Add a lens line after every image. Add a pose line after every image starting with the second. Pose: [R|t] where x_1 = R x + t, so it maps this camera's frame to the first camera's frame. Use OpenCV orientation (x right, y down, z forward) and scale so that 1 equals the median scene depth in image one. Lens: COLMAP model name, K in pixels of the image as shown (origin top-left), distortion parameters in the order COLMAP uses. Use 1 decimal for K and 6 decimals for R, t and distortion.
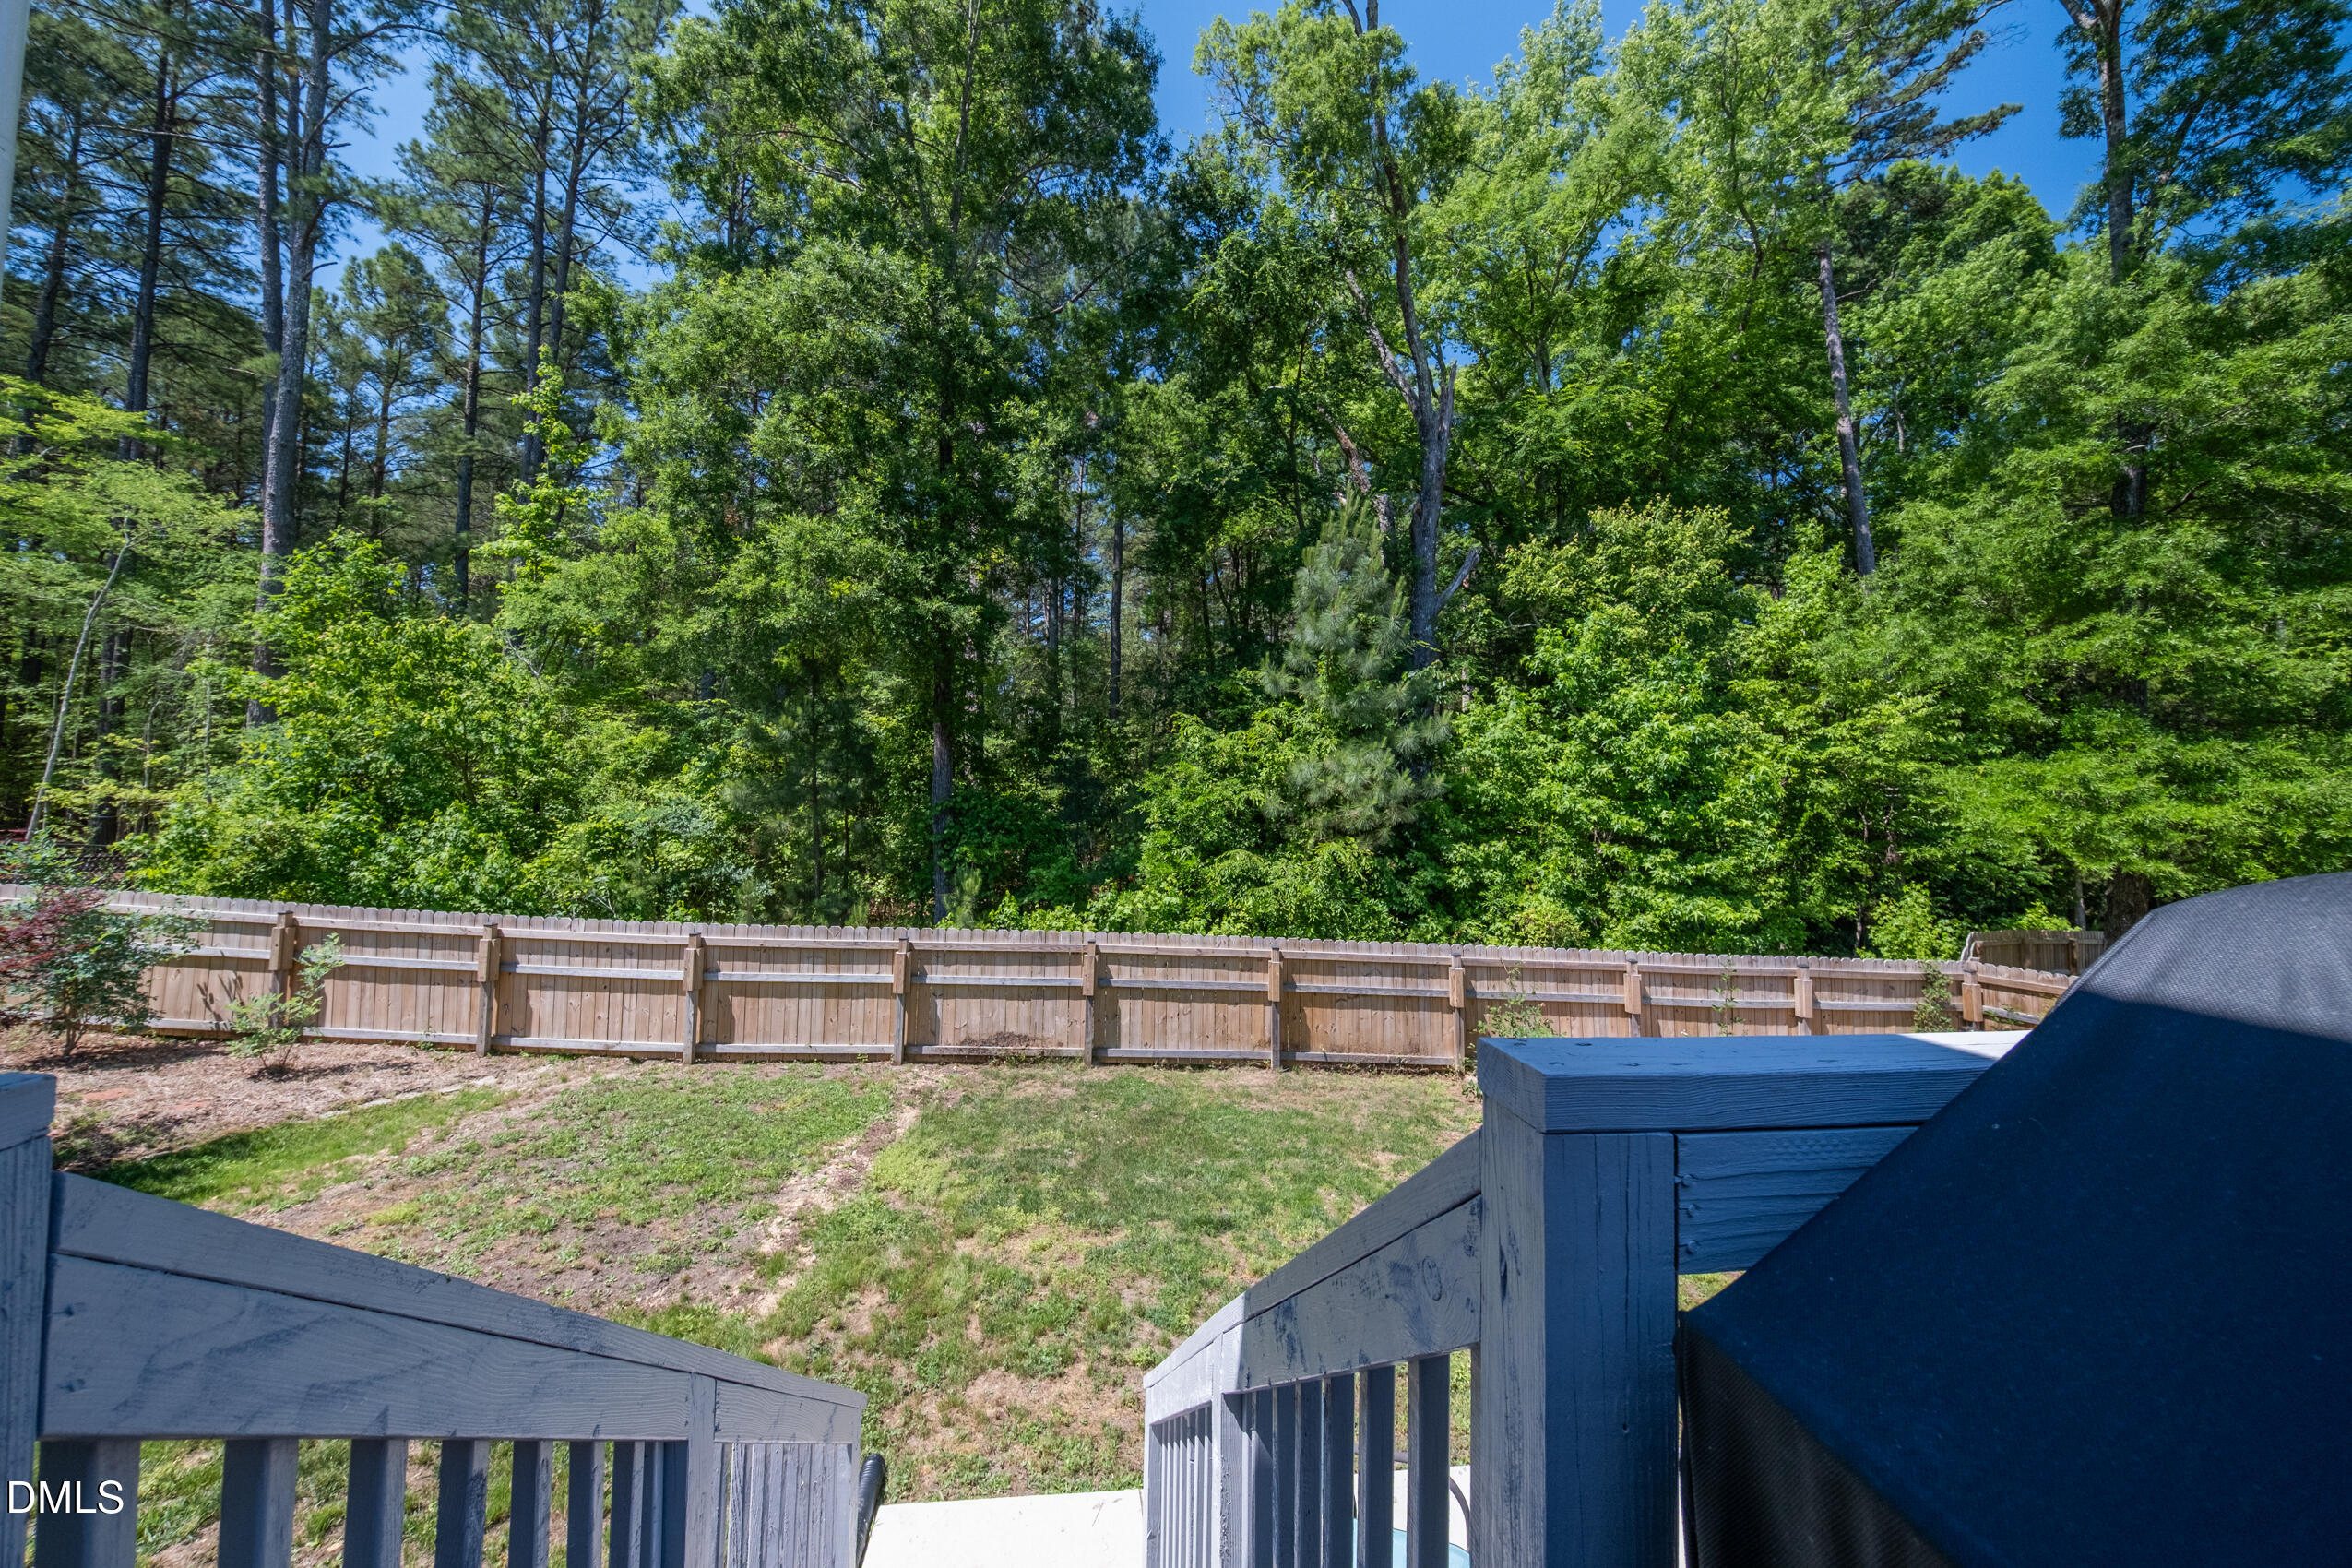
lens RADIAL K [[796.8, 0, 1176.0], [0, 796.8, 779.4], [0, 0, 1]] dist [-0.001005, -0.002740]
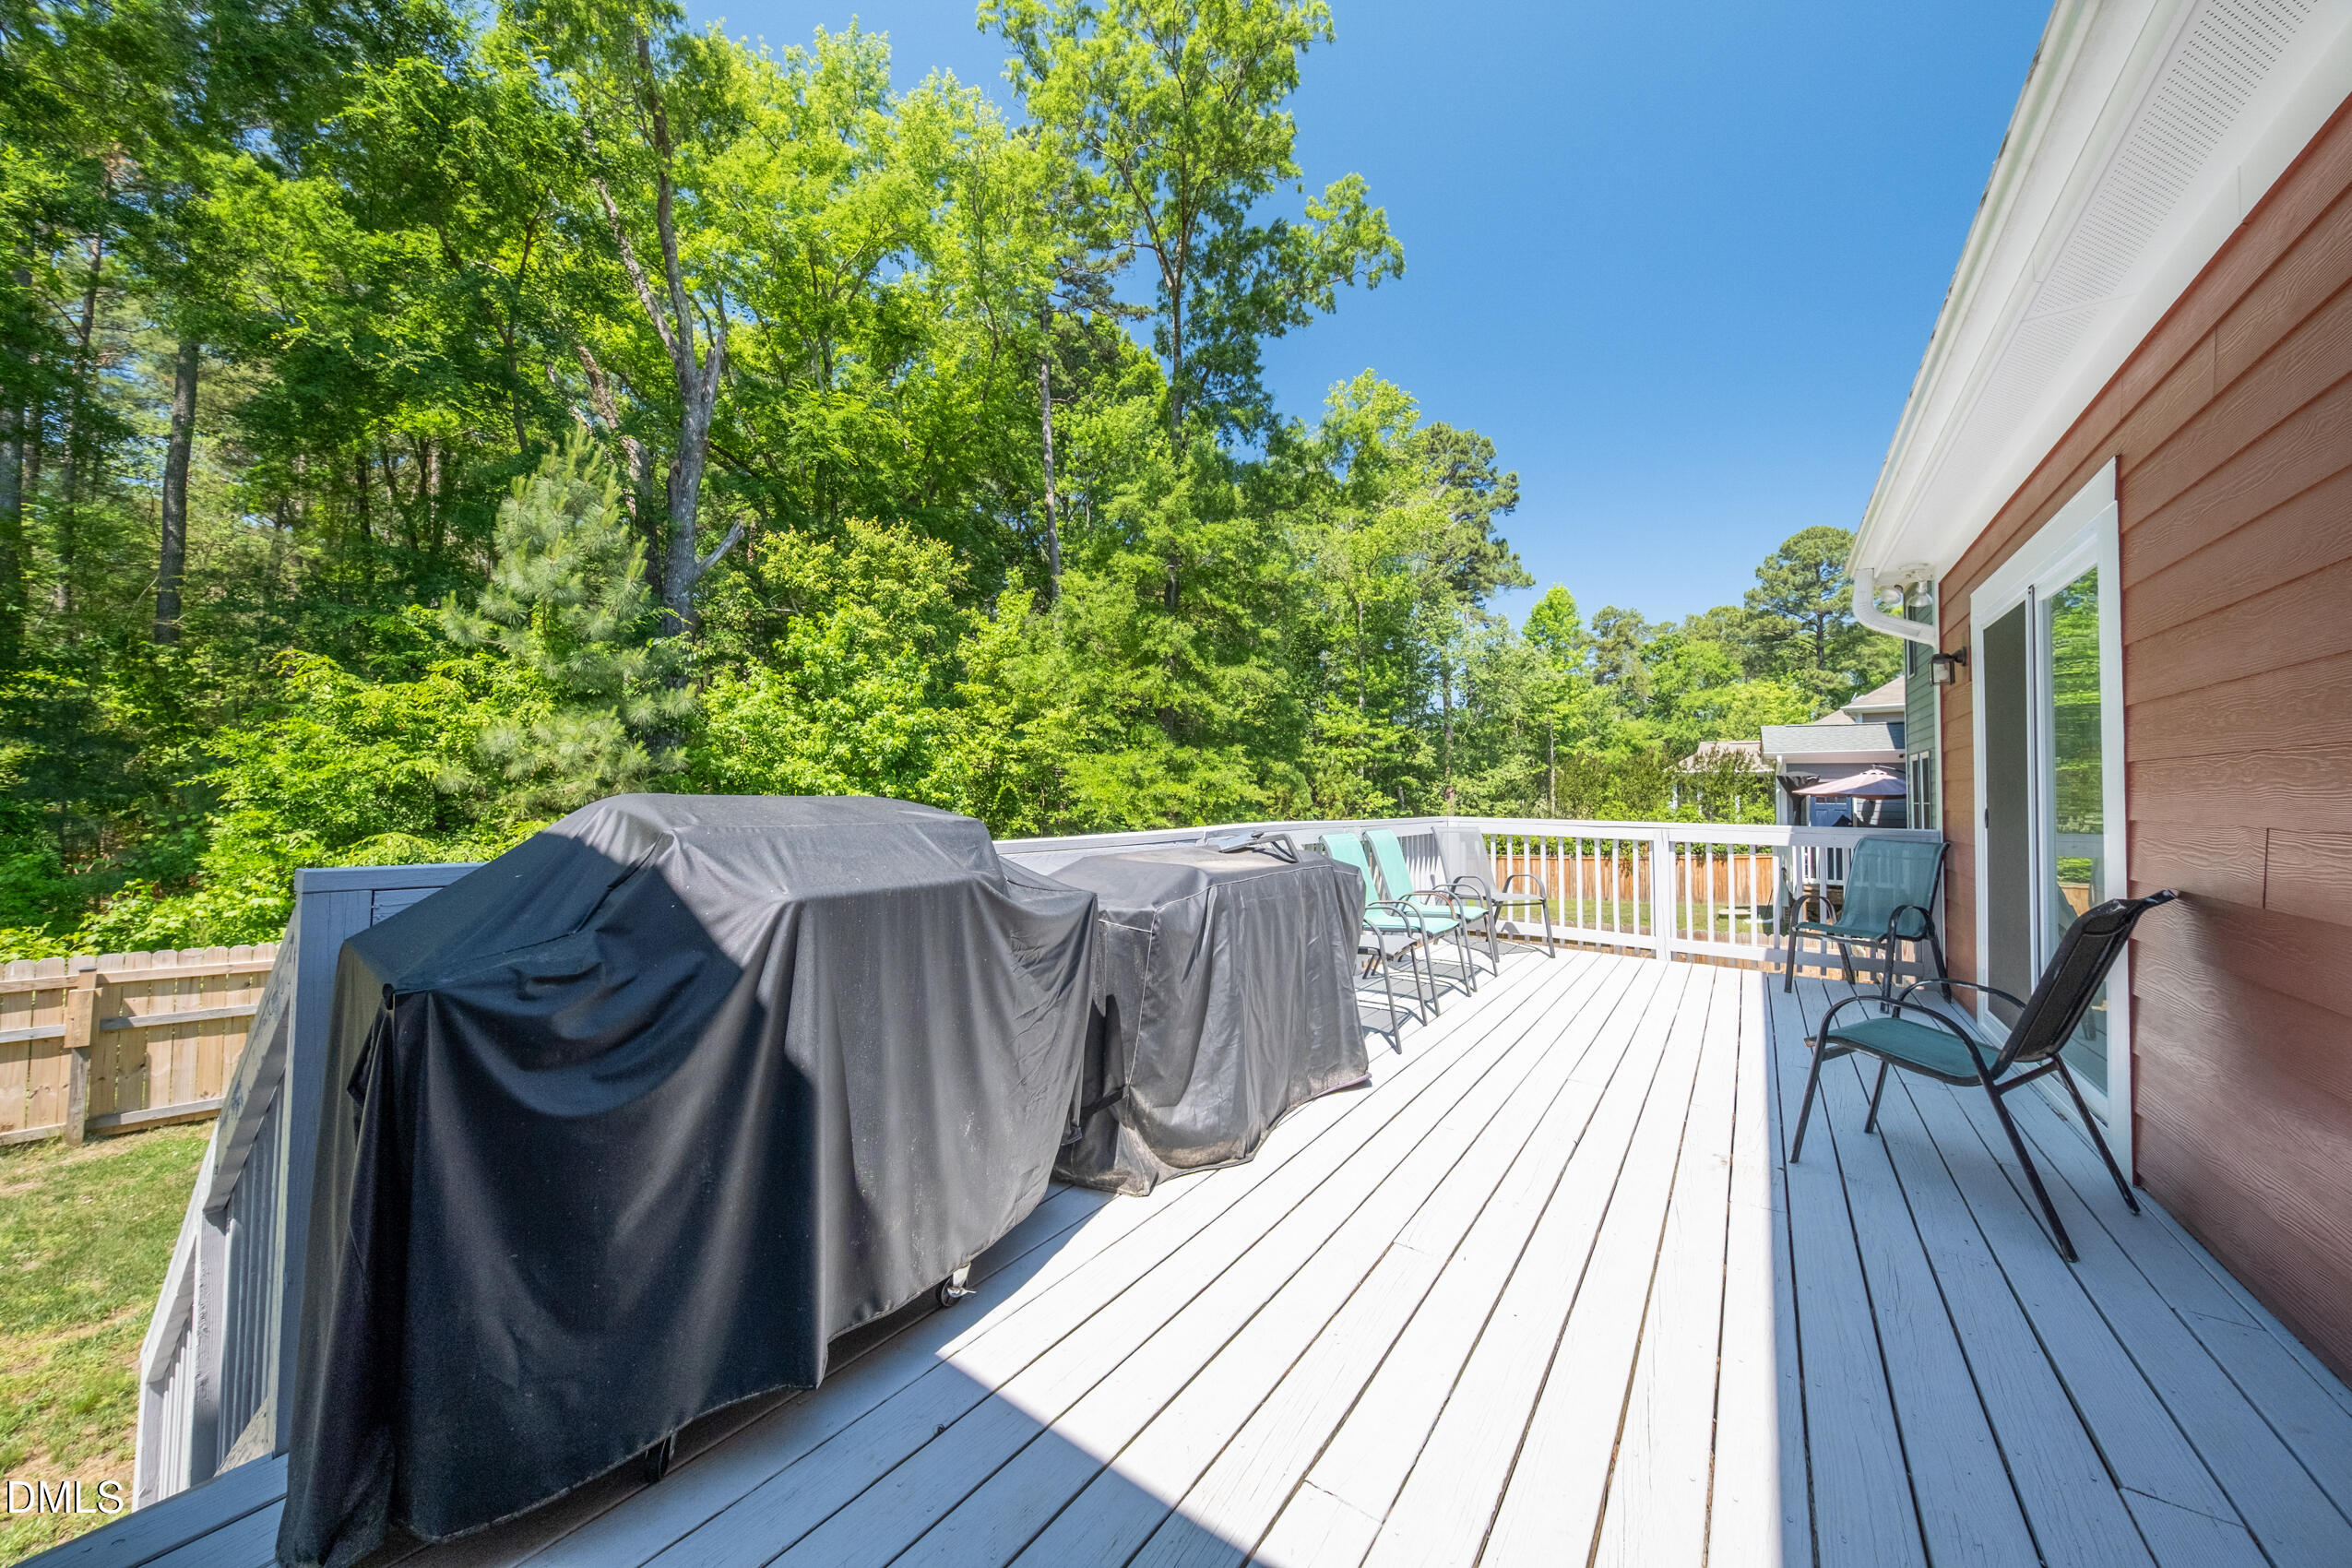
lens RADIAL K [[796.8, 0, 1182.2], [0, 796.8, 773.1], [0, 0, 1]] dist [-0.001005, -0.002740]
pose [[0.675630, 0.016711, 0.737051, 0.022936], [-0.035460, 0.999323, 0.009847, -0.007020], [-0.736387, -0.032789, 0.675765, -0.121383]]
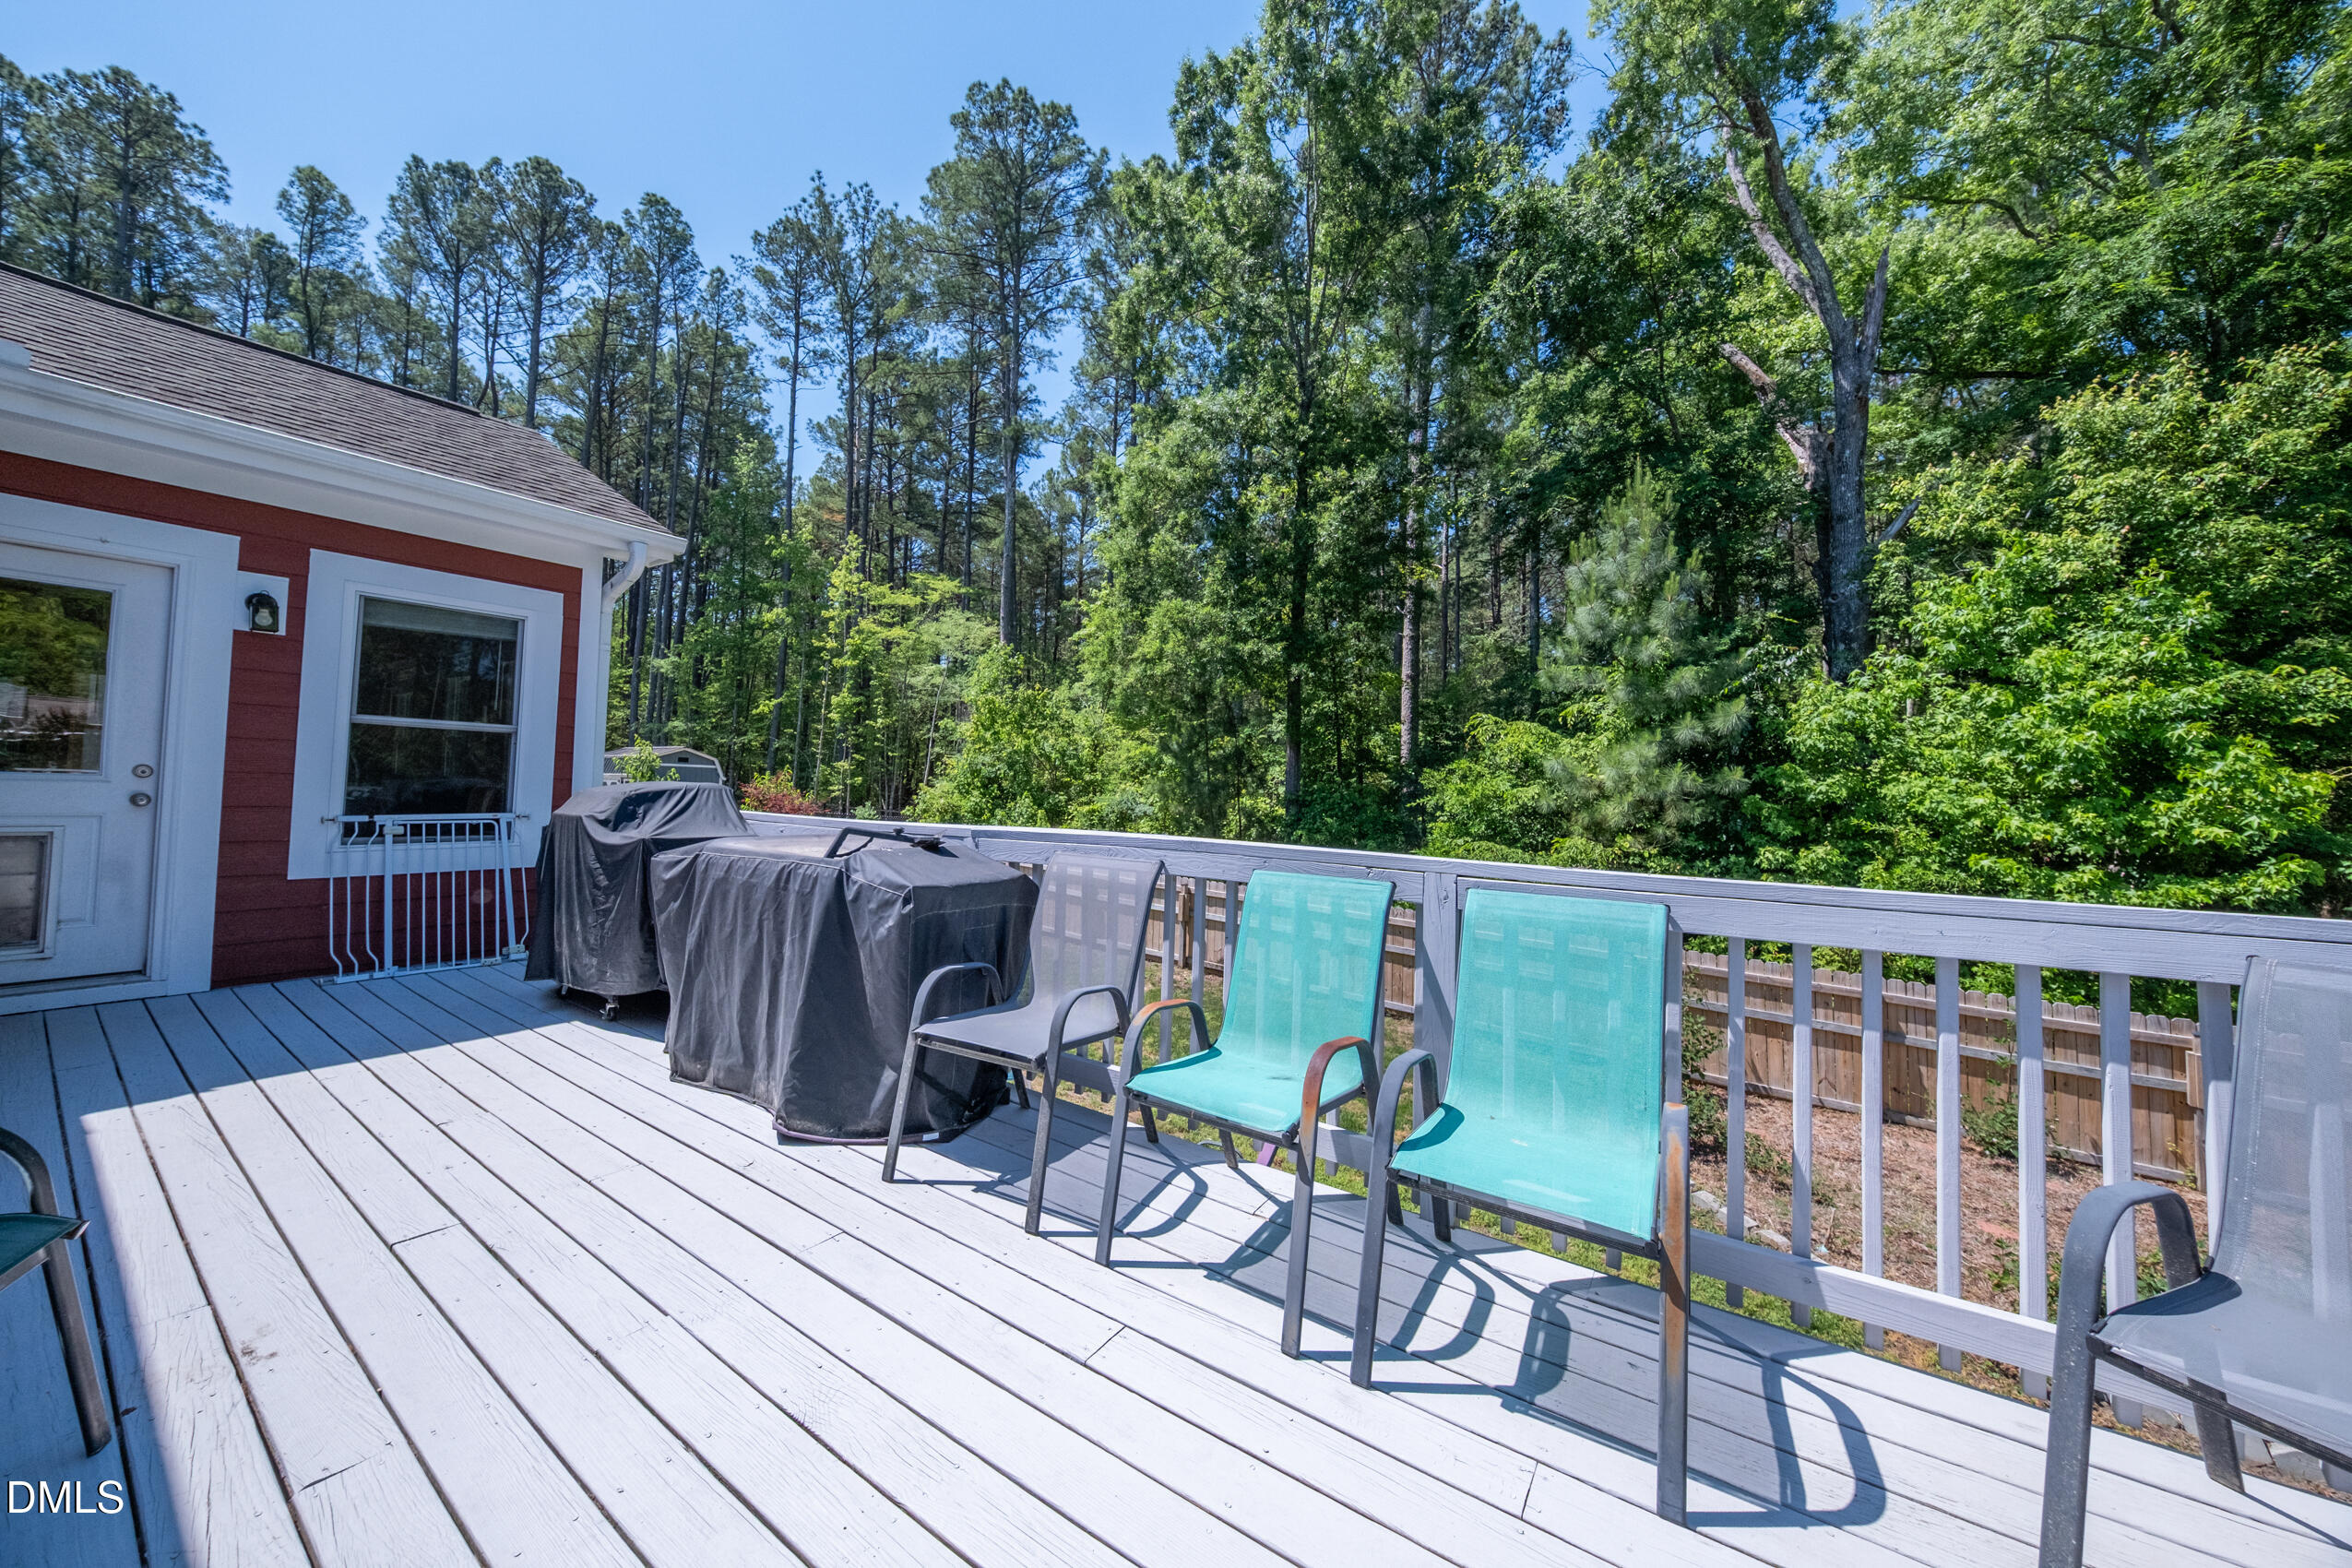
lens RADIAL K [[796.8, 0, 1154.8], [0, 796.8, 785.1], [0, 0, 1]] dist [-0.001005, -0.002740]
pose [[0.734644, -0.001374, -0.678452, 0.431655], [0.008327, 0.999941, 0.006992, 0.000218], [0.678402, -0.010786, 0.734612, -0.084287]]
